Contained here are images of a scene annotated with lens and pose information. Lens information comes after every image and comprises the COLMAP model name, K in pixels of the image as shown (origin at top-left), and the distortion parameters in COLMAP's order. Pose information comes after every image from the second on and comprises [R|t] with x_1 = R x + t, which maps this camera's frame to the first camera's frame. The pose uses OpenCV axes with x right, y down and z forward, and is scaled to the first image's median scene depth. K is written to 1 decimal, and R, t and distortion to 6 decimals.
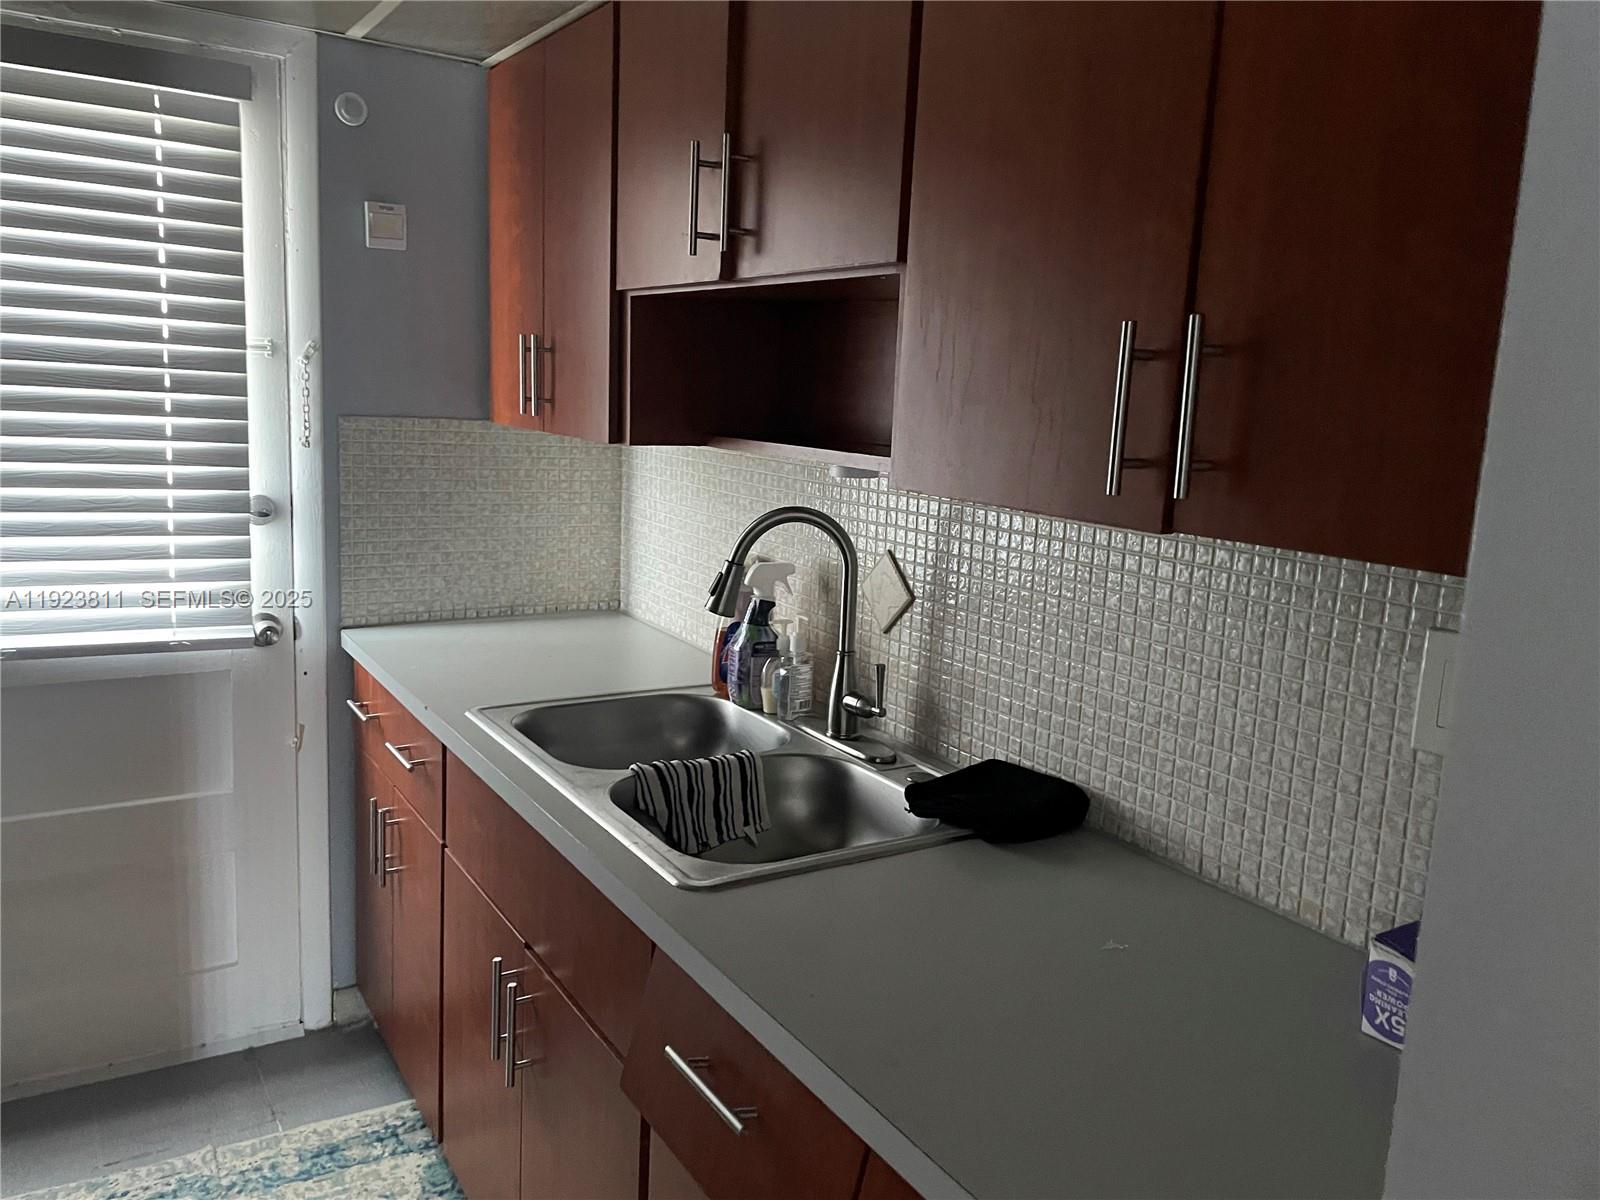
lens RADIAL K [[1198.8, 0, 799.5], [0, 1198.8, 593.2], [0, 0, 1]] dist [0.013191, -0.036253]
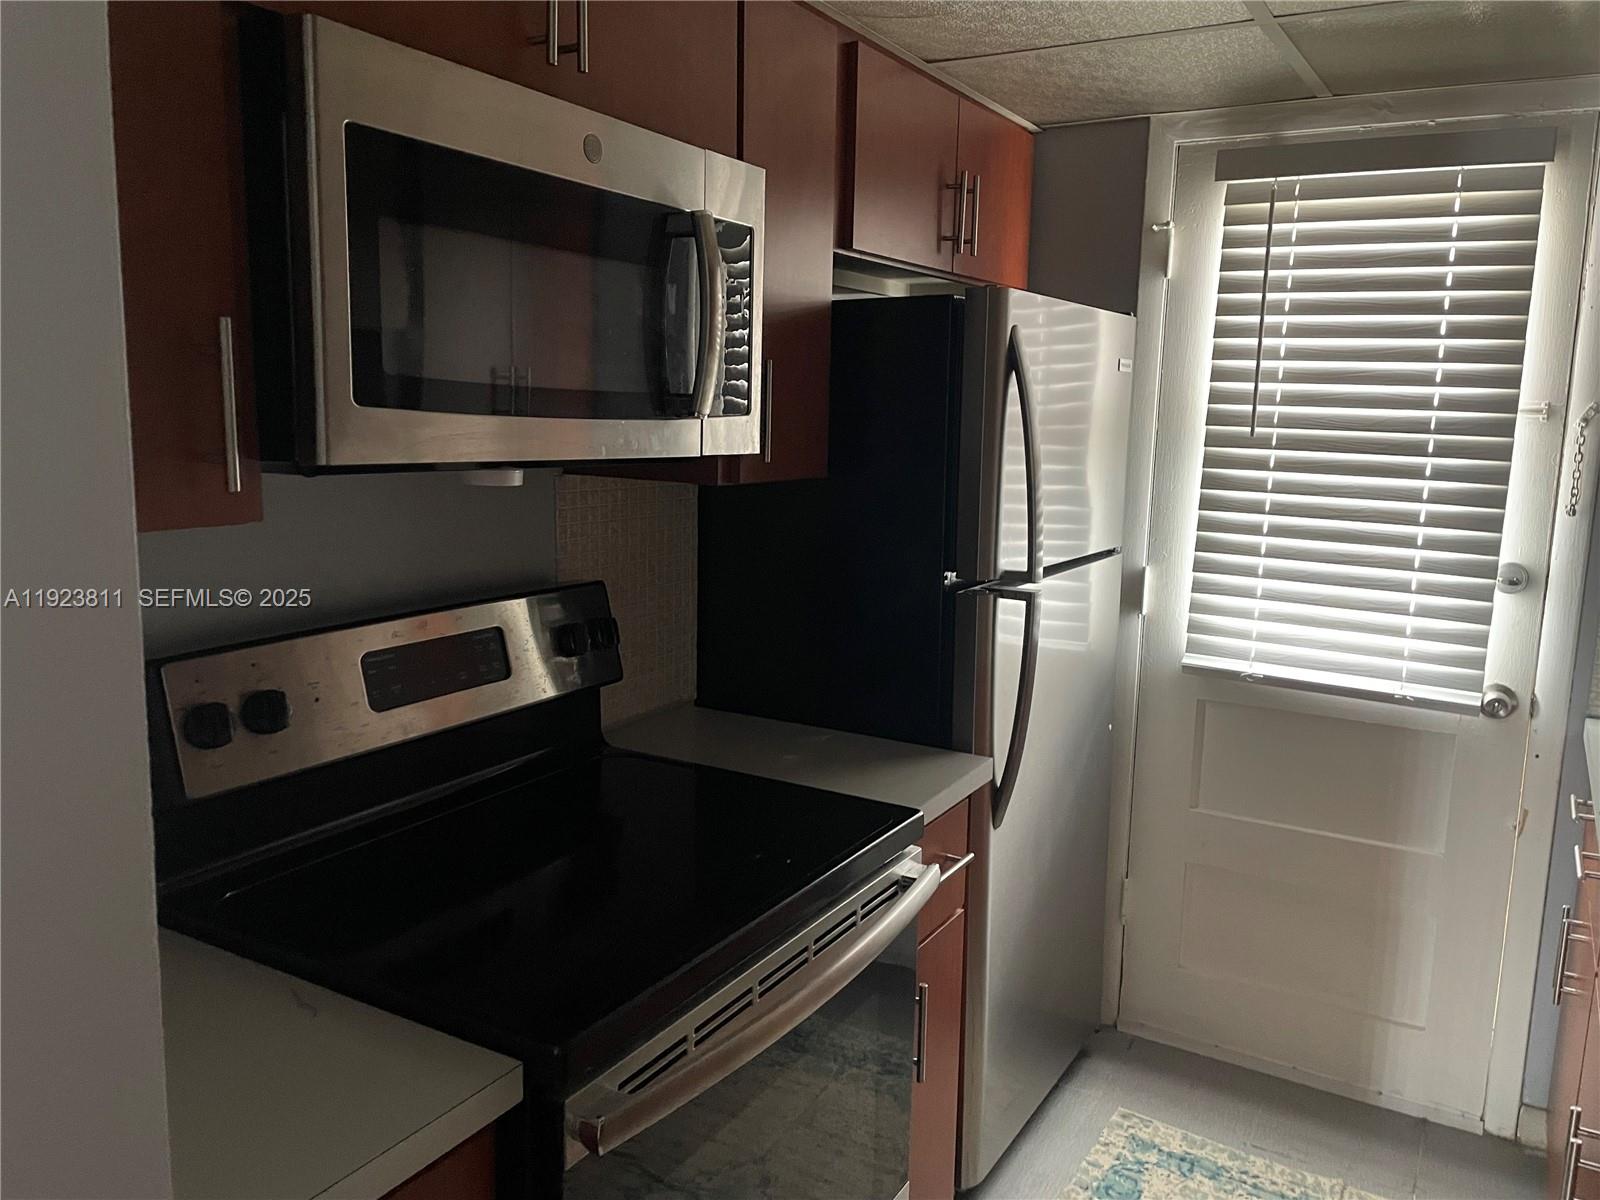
lens RADIAL K [[1198.8, 0, 796.3], [0, 1198.8, 599.4], [0, 0, 1]] dist [0.013191, -0.036253]
pose [[0.438714, 0.101420, -0.892885, 0.169411], [-0.152101, 0.987655, 0.037451, -0.000646], [0.885661, 0.119379, 0.448724, 0.058152]]
